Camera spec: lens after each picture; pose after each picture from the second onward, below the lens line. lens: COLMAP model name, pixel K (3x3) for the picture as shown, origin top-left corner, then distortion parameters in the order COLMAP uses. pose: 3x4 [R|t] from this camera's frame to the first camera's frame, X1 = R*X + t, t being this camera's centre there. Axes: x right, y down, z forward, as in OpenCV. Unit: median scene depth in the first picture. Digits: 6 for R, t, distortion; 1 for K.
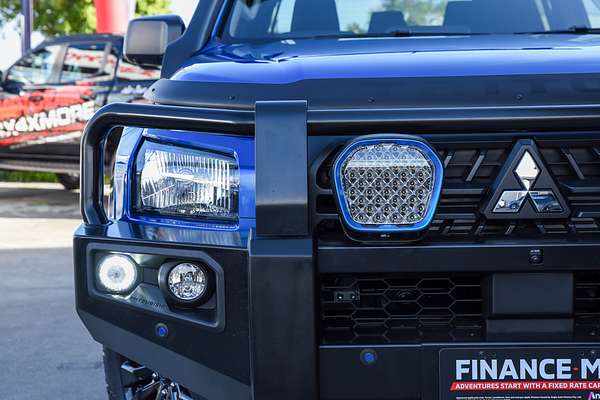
lens RADIAL K [[1068.6, 0, 300.0], [0, 1068.6, 200.0], [0, 0, 1]] dist [0.319076, -1.719228]
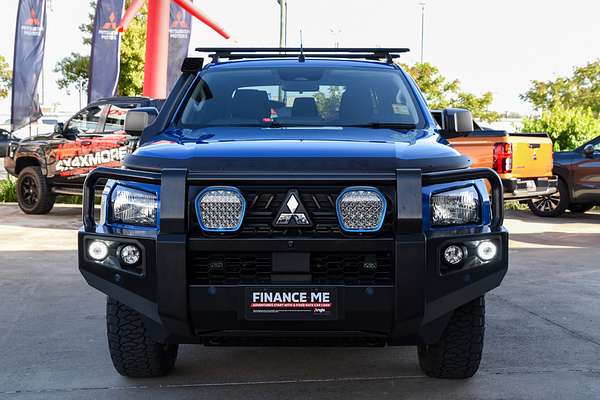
lens RADIAL K [[876.7, 0, 300.0], [0, 876.7, 200.0], [0, 0, 1]] dist [0.012607, 0.021442]
pose [[0.999793, 0.017476, -0.010393, 0.231773], [-0.017708, 0.999587, -0.022617, 0.003071], [0.009994, 0.022796, 0.999690, -0.672012]]
